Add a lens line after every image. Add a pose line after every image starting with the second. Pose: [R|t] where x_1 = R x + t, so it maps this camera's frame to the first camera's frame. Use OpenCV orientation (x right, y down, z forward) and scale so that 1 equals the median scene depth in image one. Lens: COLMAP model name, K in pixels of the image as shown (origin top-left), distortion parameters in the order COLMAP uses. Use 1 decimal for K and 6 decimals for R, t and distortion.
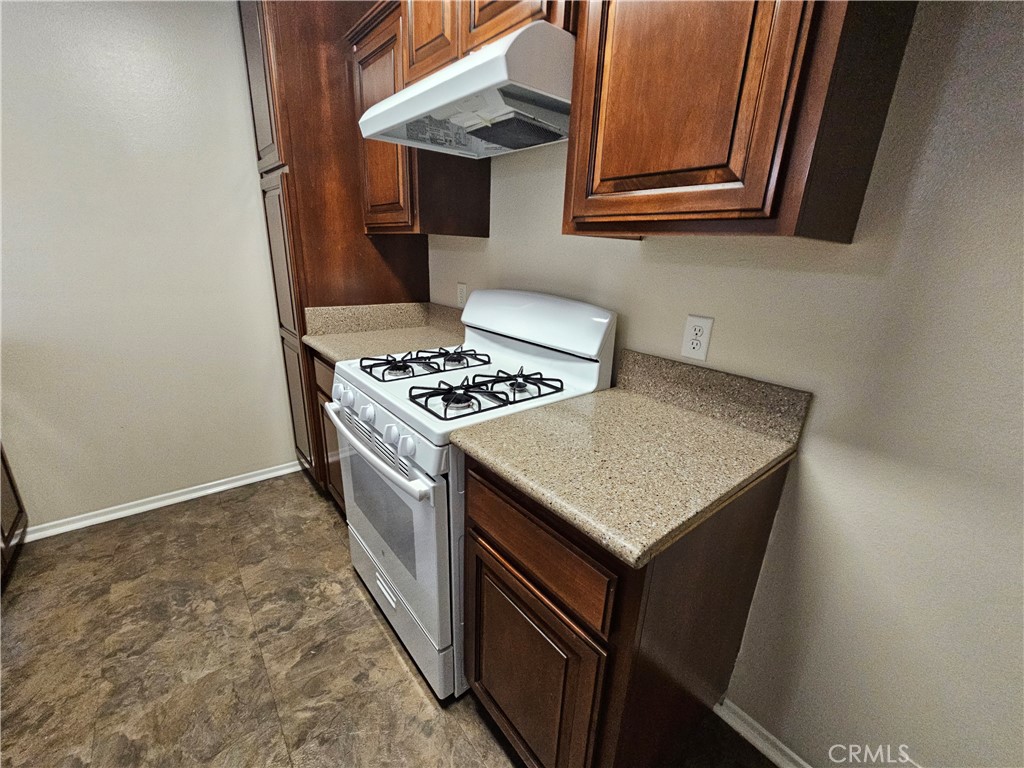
lens RADIAL K [[418.5, 0, 518.1], [0, 418.5, 389.9], [0, 0, 1]] dist [-0.002047, 0.000749]
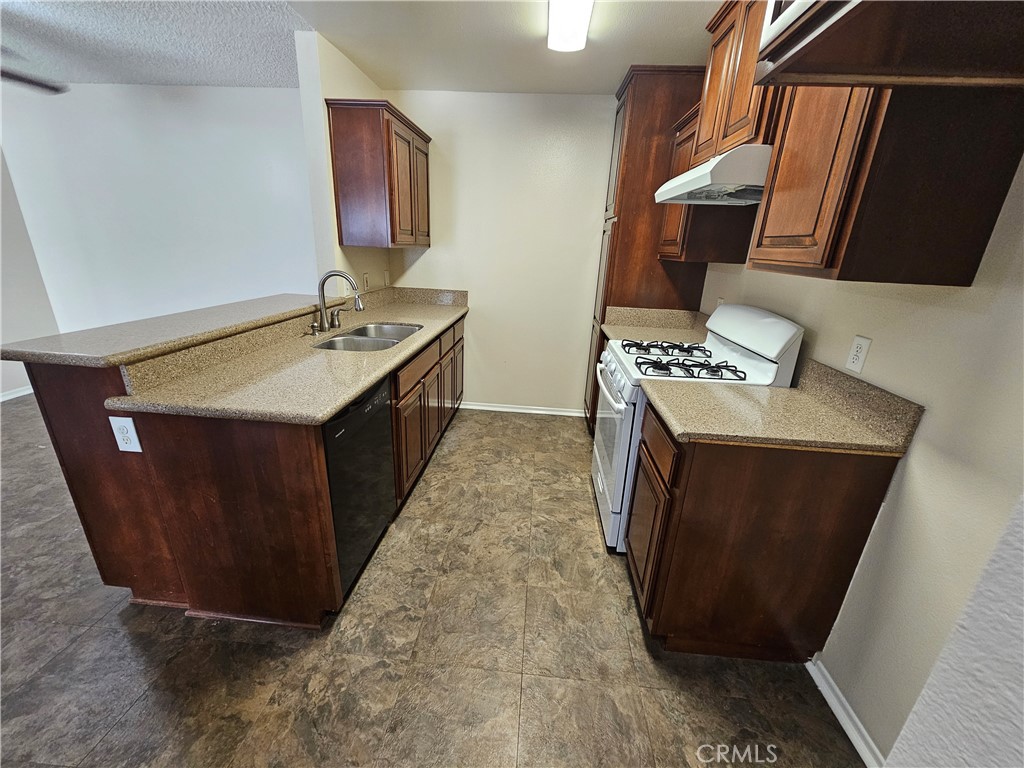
lens RADIAL K [[414.9, 0, 515.3], [0, 414.9, 390.9], [0, 0, 1]] dist [-0.002287, 0.000285]
pose [[0.722058, 0.218190, -0.656525, 0.448298], [-0.229618, 0.970754, 0.070083, 0.107535], [0.652616, 0.100146, 0.751041, -0.477377]]
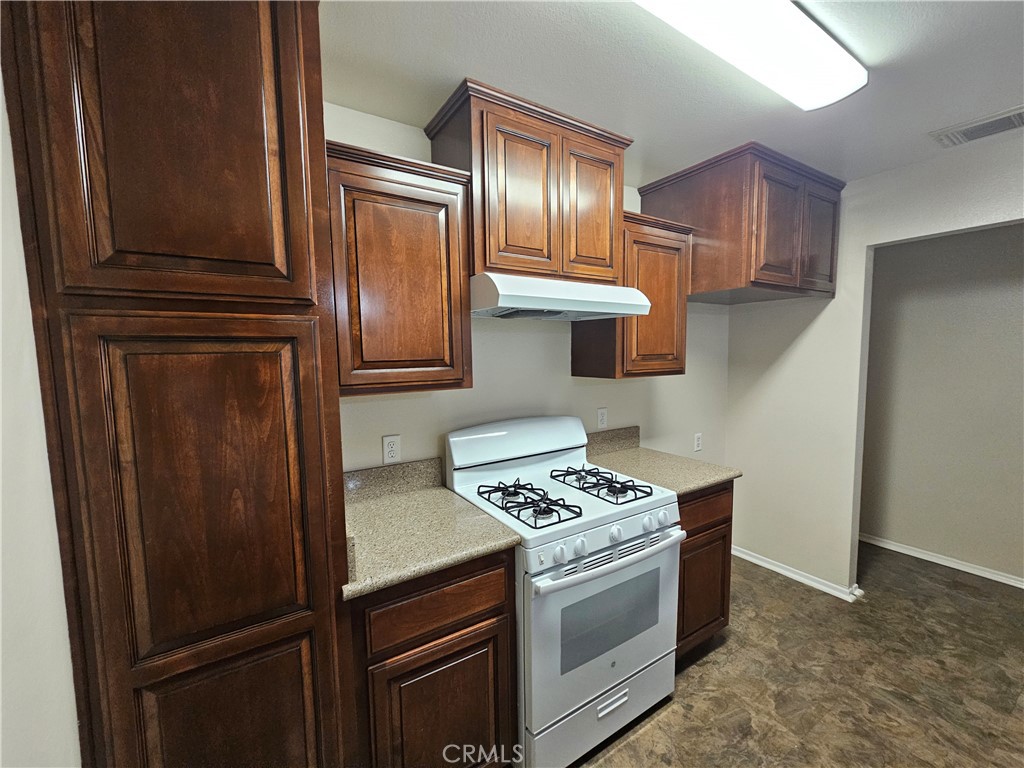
lens RADIAL K [[414.9, 0, 515.3], [0, 414.9, 390.9], [0, 0, 1]] dist [-0.002287, 0.000285]
pose [[0.130567, -0.135819, 0.982092, -1.382995], [0.334062, 0.938674, 0.085402, -0.484531], [-0.933464, 0.316929, 0.167932, 0.860965]]
